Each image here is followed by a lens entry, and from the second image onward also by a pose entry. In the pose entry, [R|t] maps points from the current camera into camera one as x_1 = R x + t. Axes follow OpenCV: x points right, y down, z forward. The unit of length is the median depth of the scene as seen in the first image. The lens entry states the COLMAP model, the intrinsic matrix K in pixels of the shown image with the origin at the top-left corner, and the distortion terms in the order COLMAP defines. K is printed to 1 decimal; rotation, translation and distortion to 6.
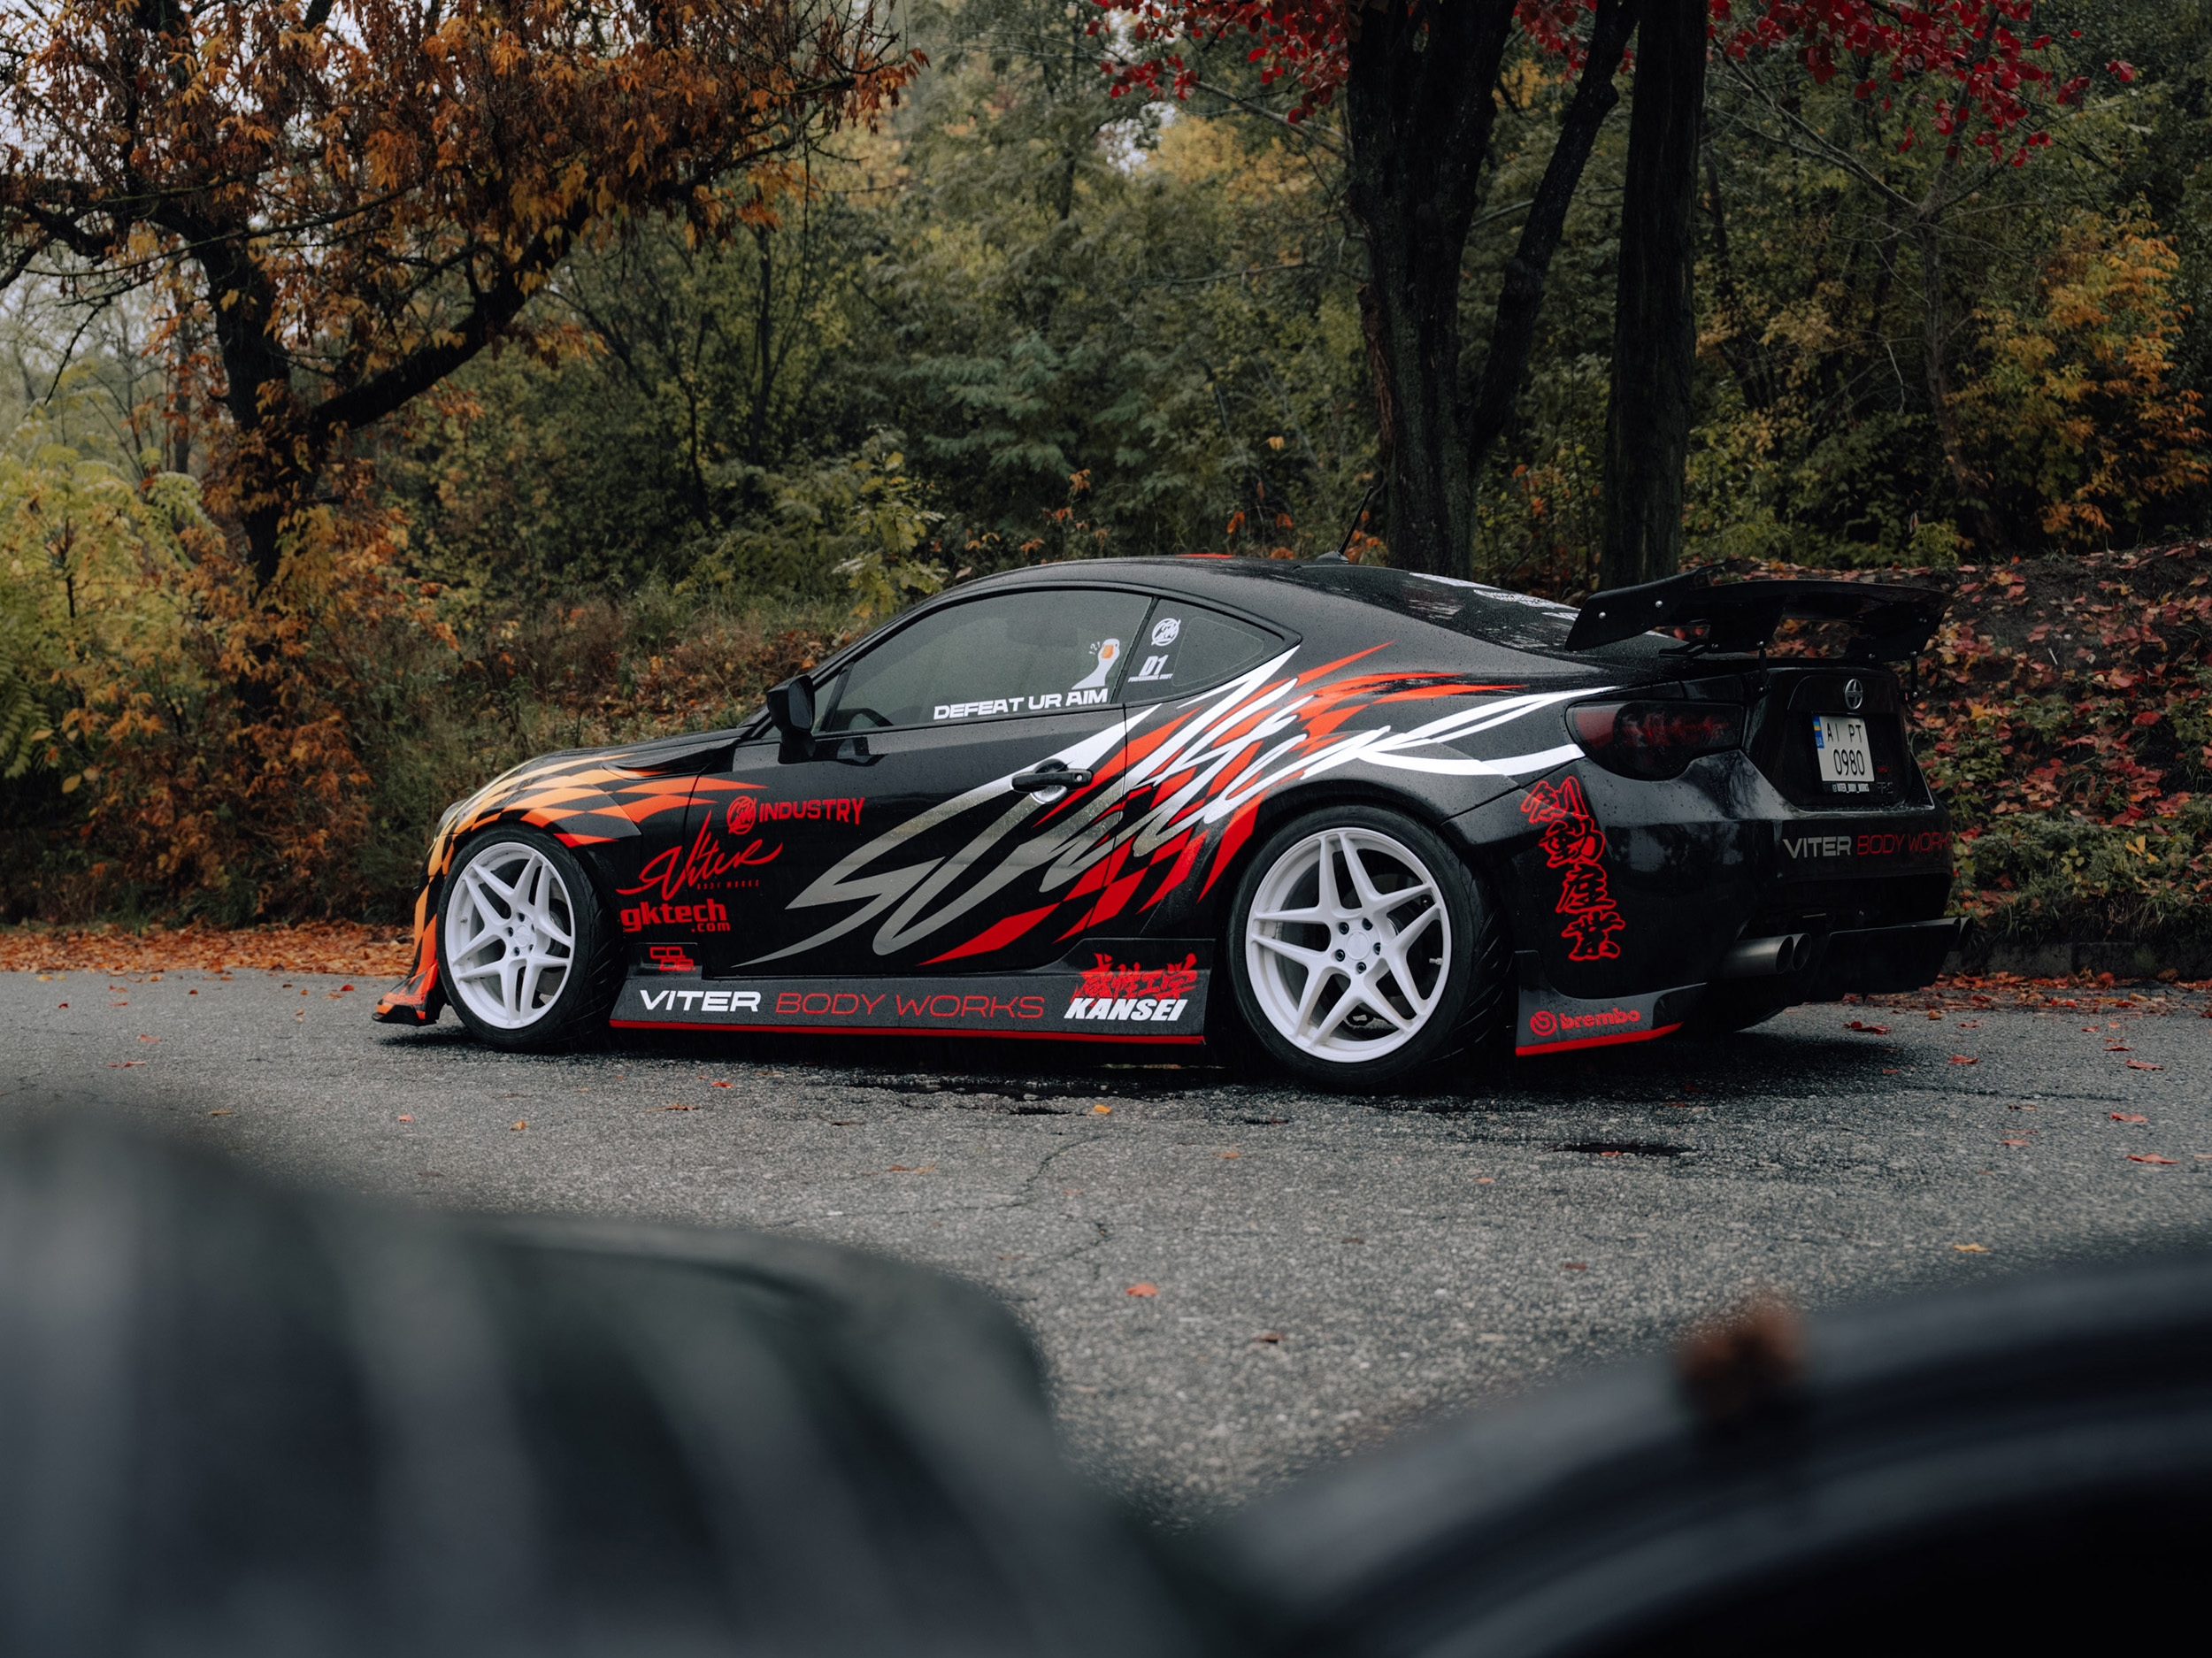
lens RADIAL K [[2402.4, 0, 1104.5], [0, 2402.4, 811.1], [0, 0, 1]] dist [0.008582, 0.235884]
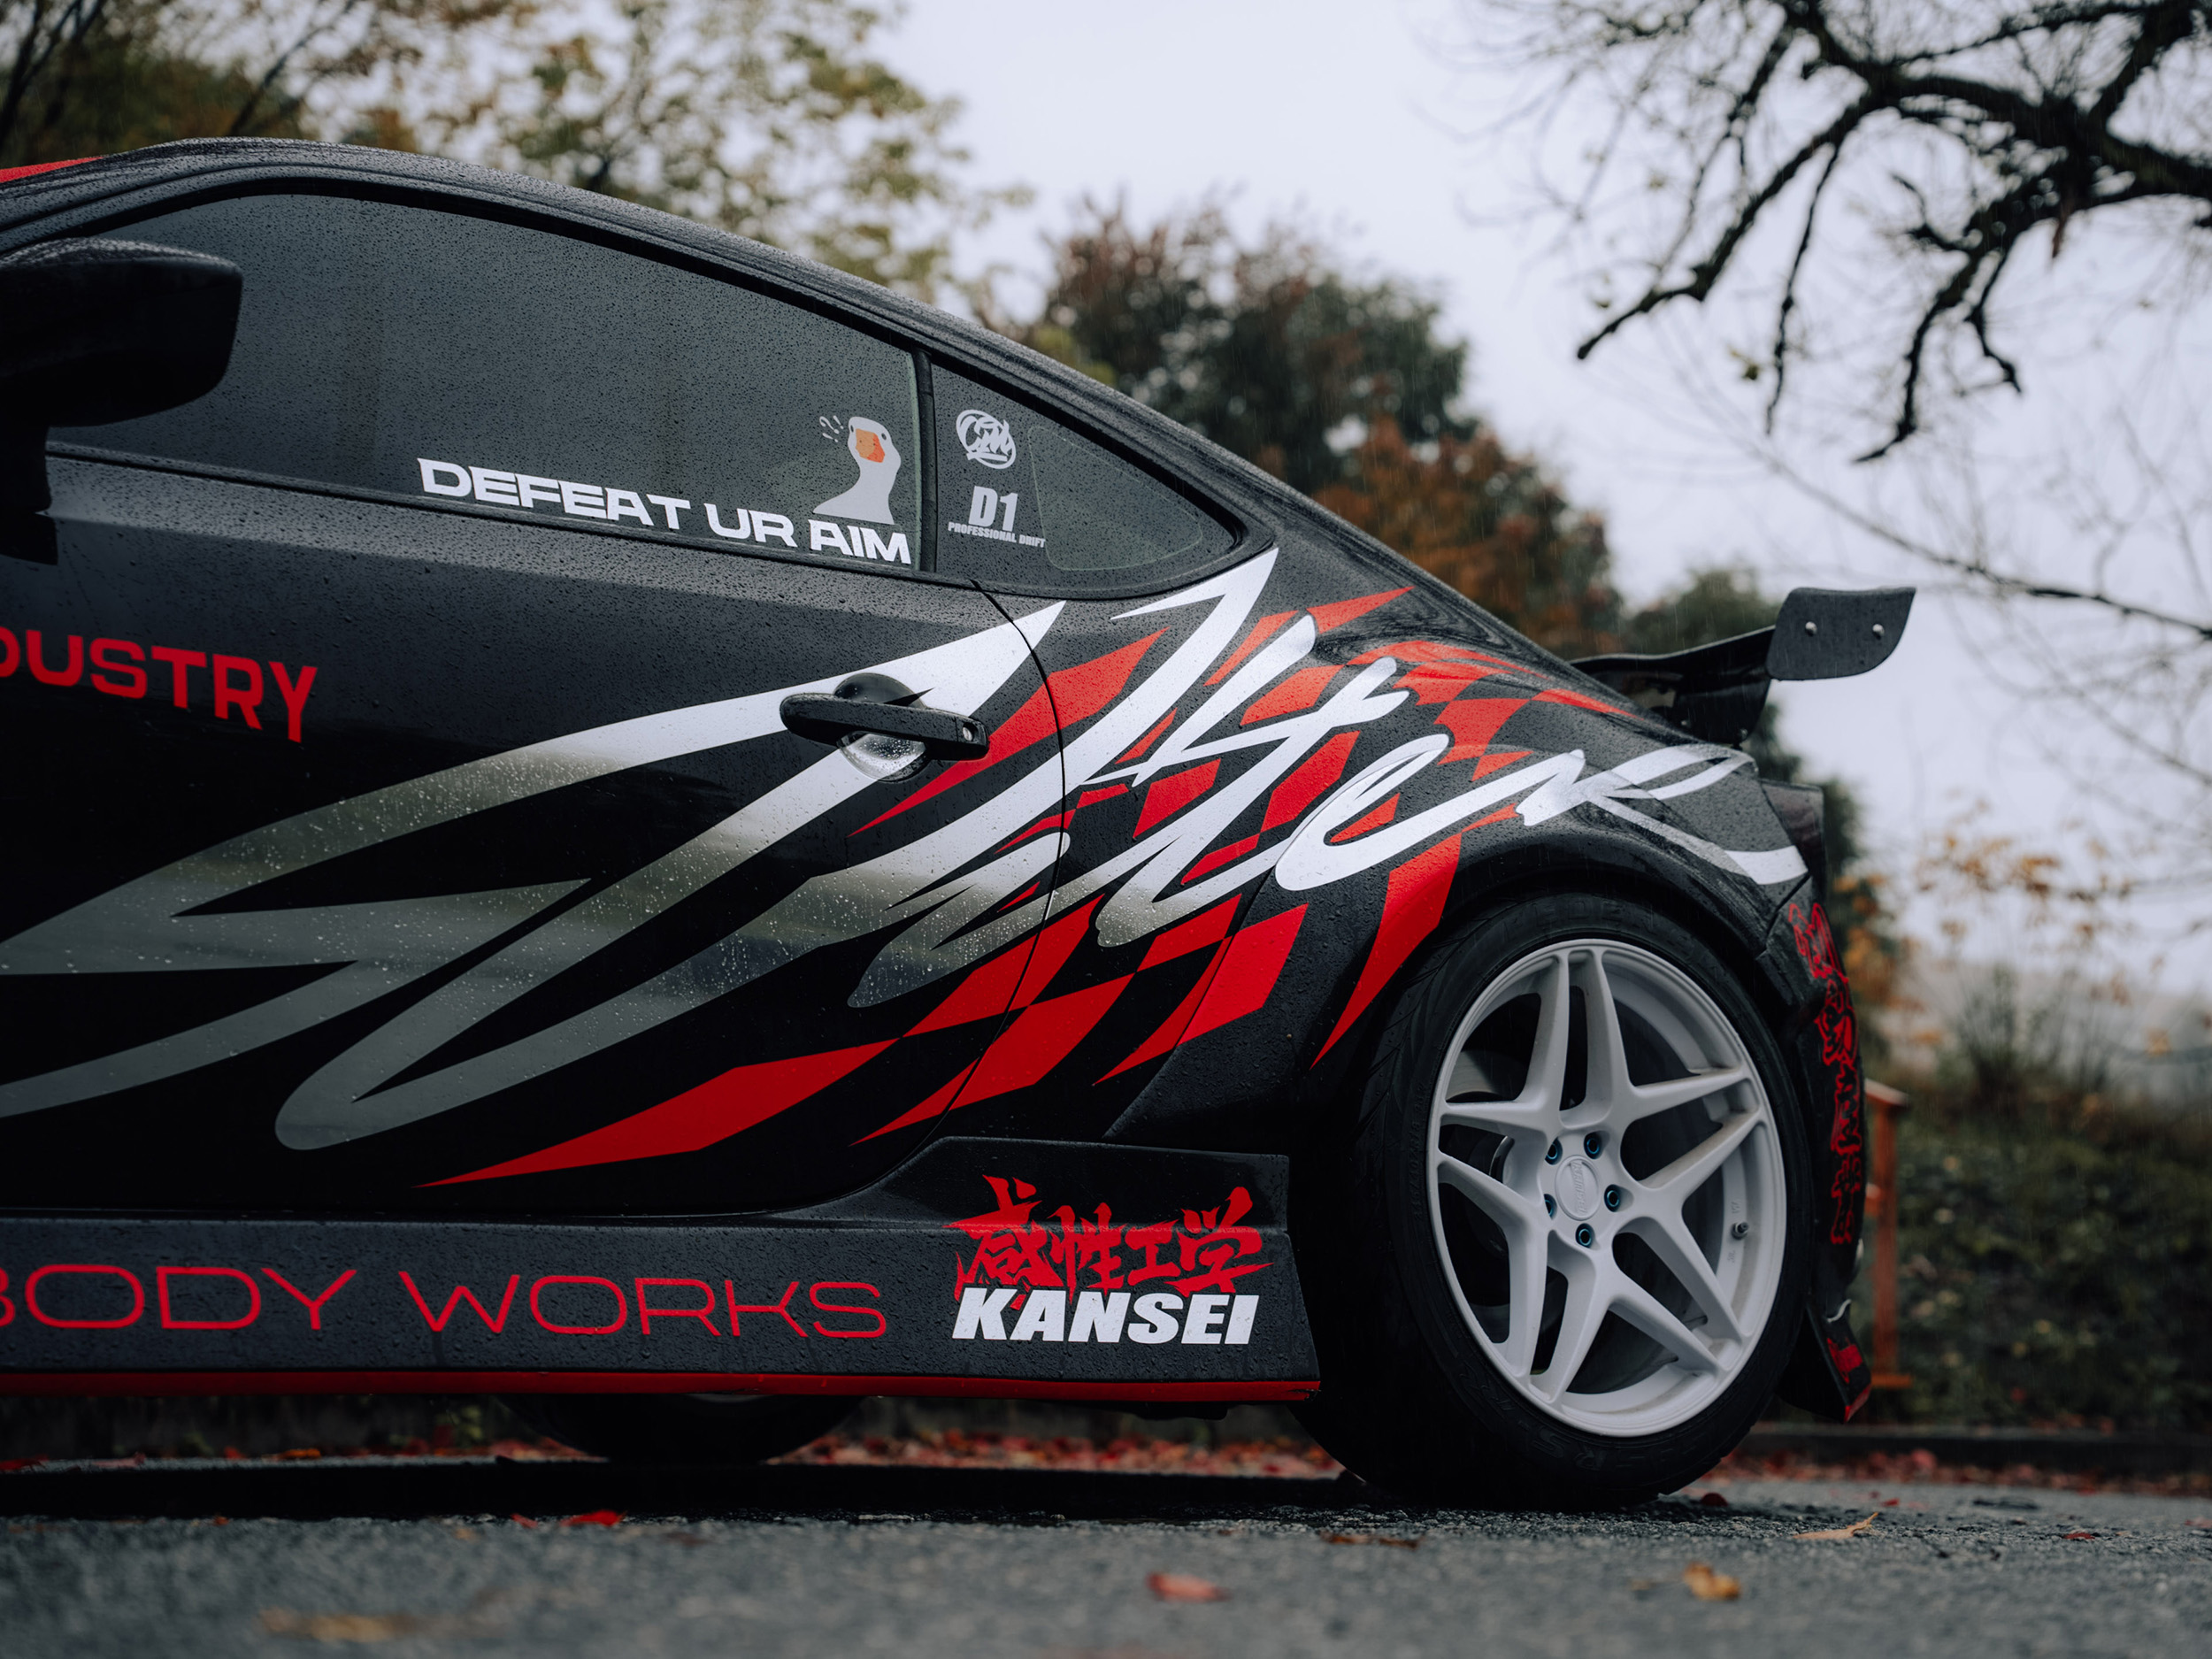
lens RADIAL K [[3497.6, 0, 1106.0], [0, 3497.6, 829.5], [0, 0, 1]] dist [0.198209, 0.005031]
pose [[0.347040, 0.175453, 0.921292, -0.502324], [-0.042794, 0.984284, -0.171329, 0.094372], [-0.936874, 0.020032, 0.349094, 0.727415]]
